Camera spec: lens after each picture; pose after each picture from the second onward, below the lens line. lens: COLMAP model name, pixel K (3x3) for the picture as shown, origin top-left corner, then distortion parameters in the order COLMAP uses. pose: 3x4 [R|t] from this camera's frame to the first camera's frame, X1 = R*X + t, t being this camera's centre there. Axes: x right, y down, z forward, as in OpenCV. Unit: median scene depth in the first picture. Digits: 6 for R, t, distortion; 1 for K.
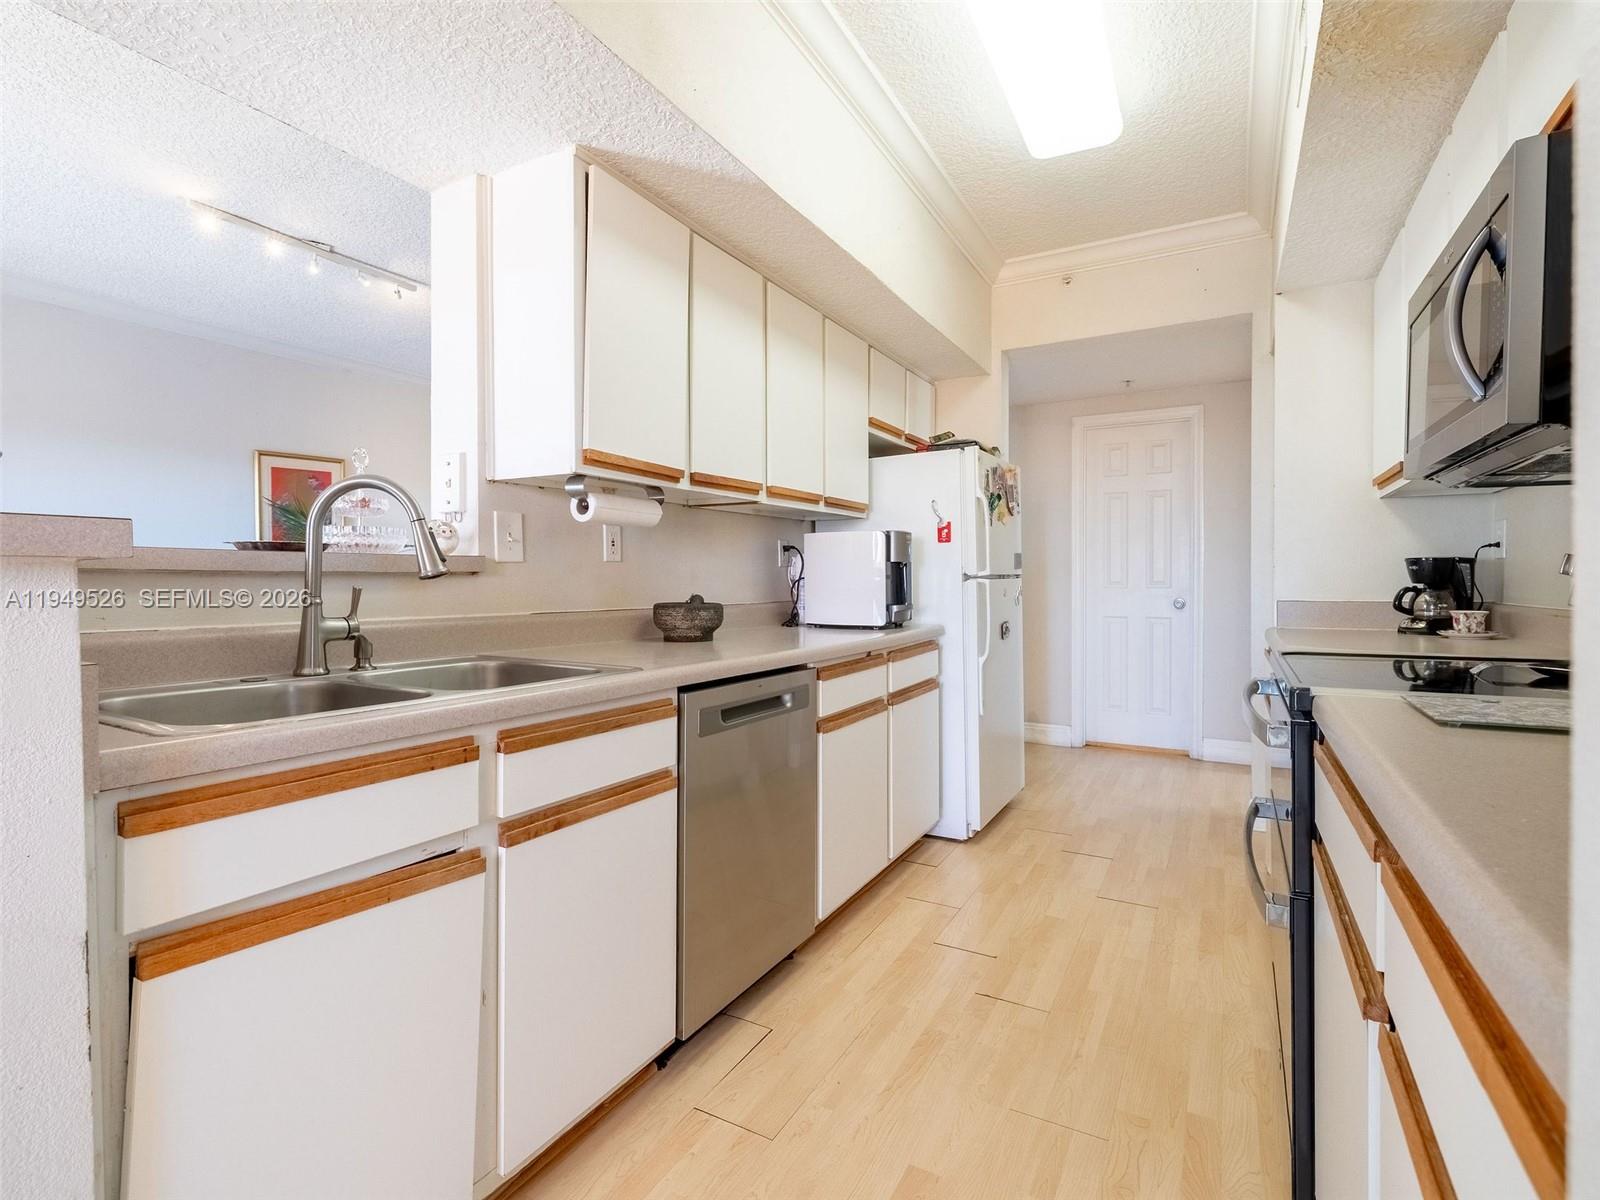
lens RADIAL K [[763.0, 0, 796.7], [0, 763.0, 589.1], [0, 0, 1]] dist [-0.001724, -0.000526]
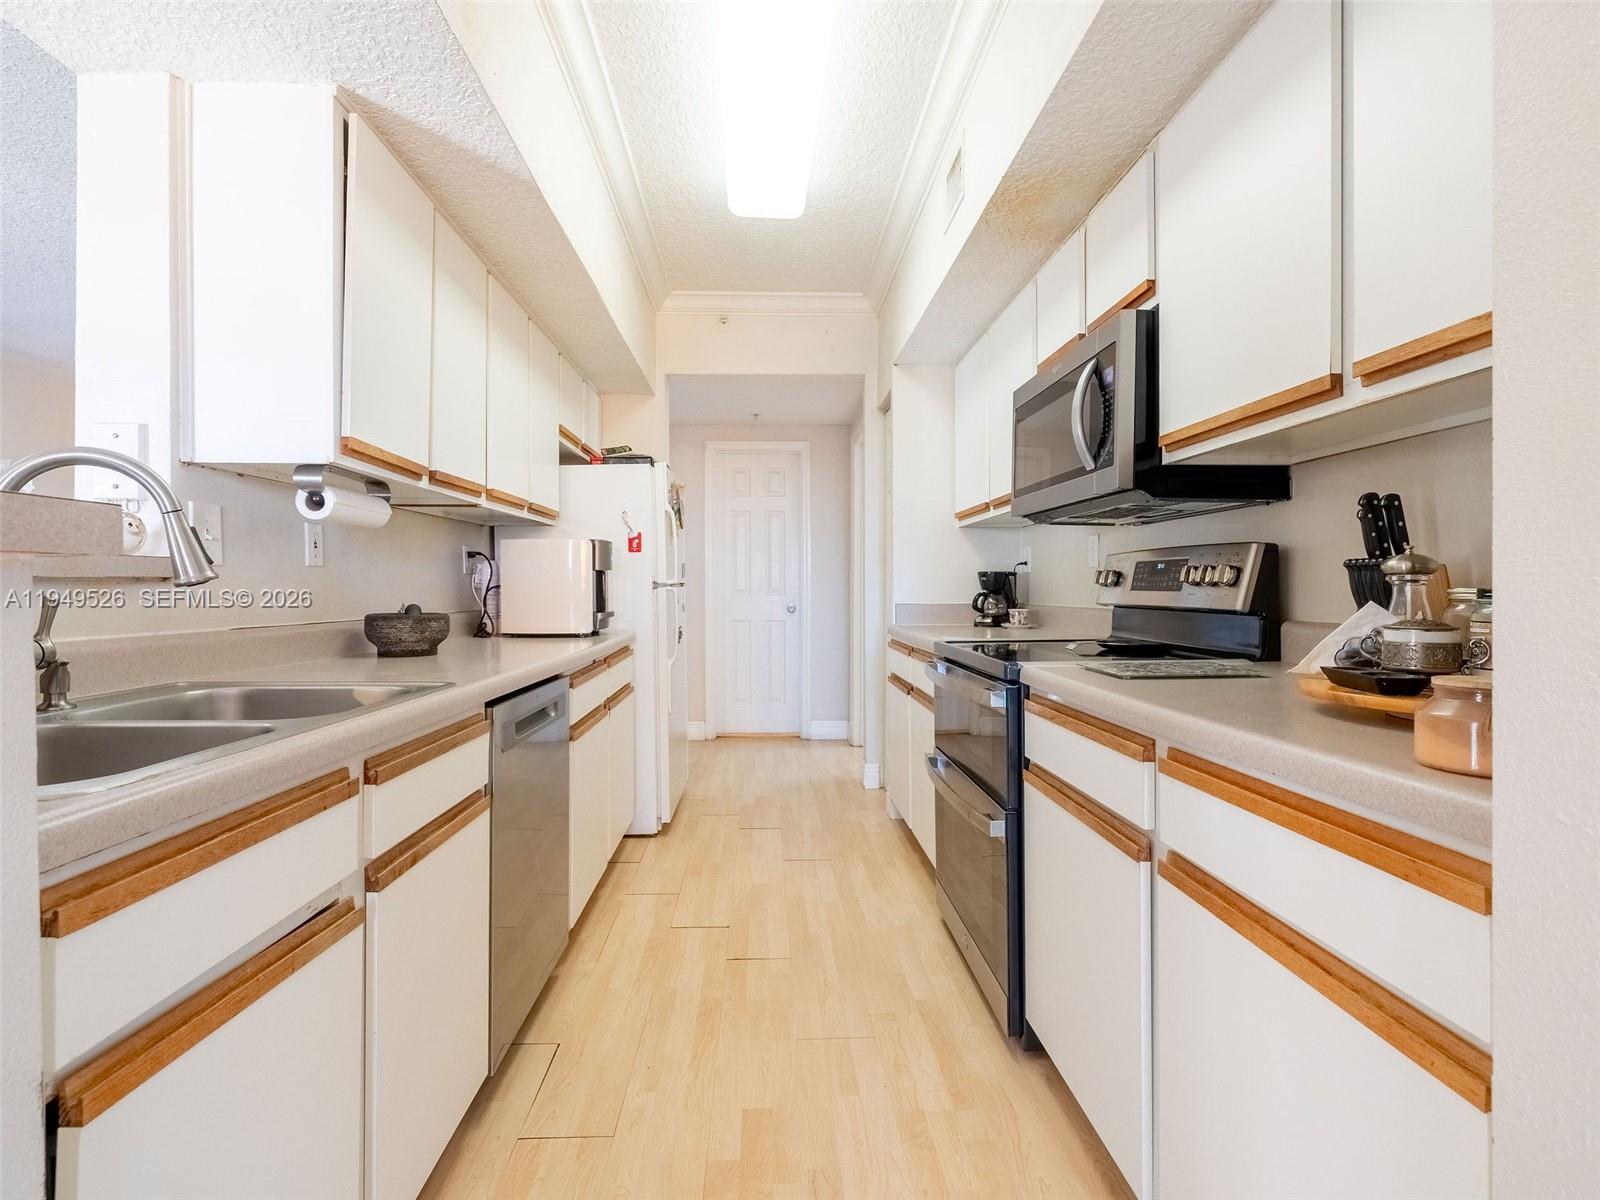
lens RADIAL K [[763.0, 0, 775.7], [0, 763.0, 592.8], [0, 0, 1]] dist [-0.001724, -0.000526]
pose [[0.858186, -0.003854, 0.513324, -0.239952], [0.007325, 0.999962, -0.004738, 0.001287], [-0.513286, 0.007826, 0.858182, 0.004827]]
